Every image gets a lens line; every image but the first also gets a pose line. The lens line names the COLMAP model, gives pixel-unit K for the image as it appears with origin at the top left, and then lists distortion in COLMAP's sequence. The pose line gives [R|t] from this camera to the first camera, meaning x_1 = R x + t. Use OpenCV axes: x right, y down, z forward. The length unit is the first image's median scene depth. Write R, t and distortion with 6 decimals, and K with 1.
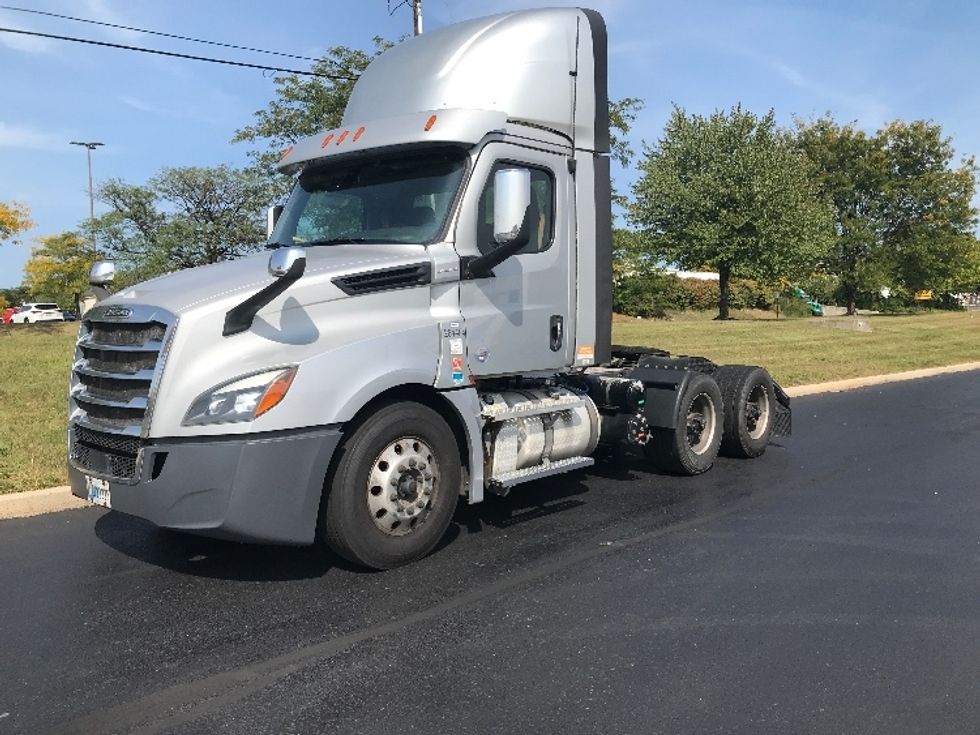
lens RADIAL K [[806.5, 0, 490.2], [0, 806.5, 359.9], [0, 0, 1]] dist [0.039528, -0.013379]
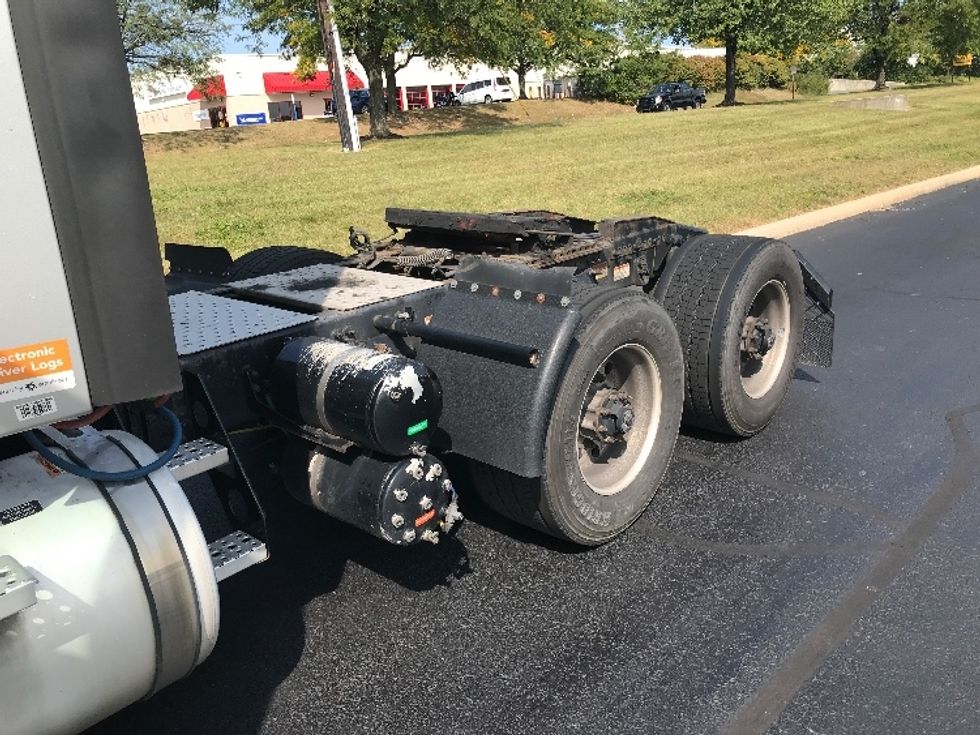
lens RADIAL K [[806.5, 0, 490.2], [0, 806.5, 359.9], [0, 0, 1]] dist [0.039528, -0.013379]
pose [[0.998523, -0.052535, -0.013860, 0.221085], [0.054326, 0.969322, 0.239717, -0.052893], [0.000841, -0.240116, 0.970744, 0.676751]]
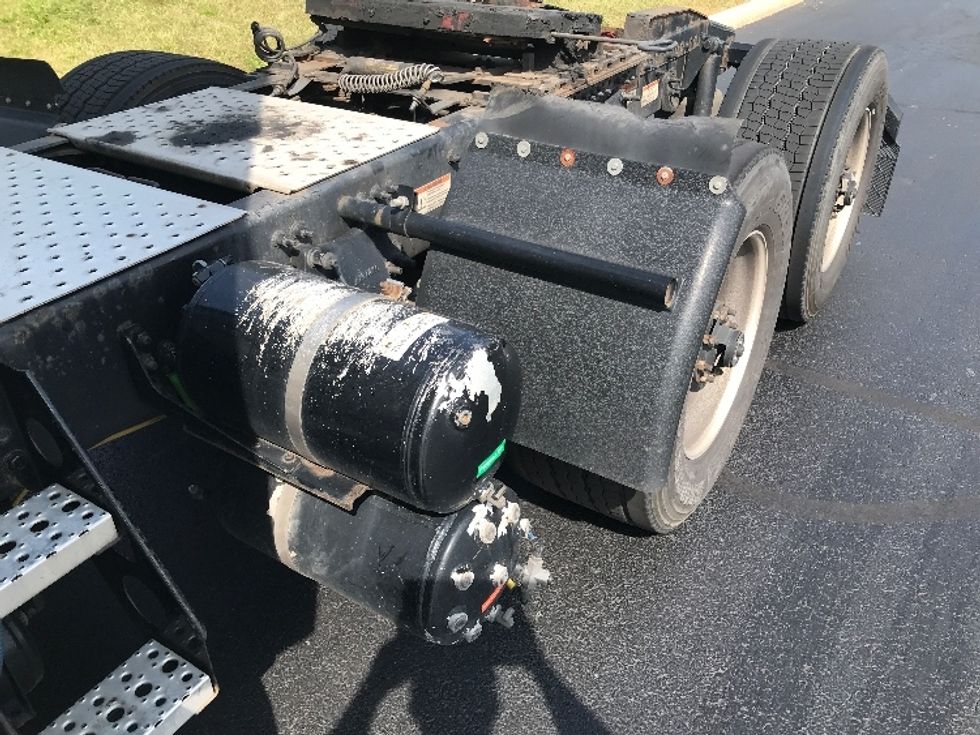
lens RADIAL K [[818.5, 0, 489.9], [0, 818.5, 371.4], [0, 0, 1]] dist [-0.001156, -0.004274]
pose [[0.988338, -0.099856, 0.114964, 0.166891], [0.032238, 0.875070, 0.482921, -0.048725], [-0.148824, -0.473583, 0.868084, 0.848381]]
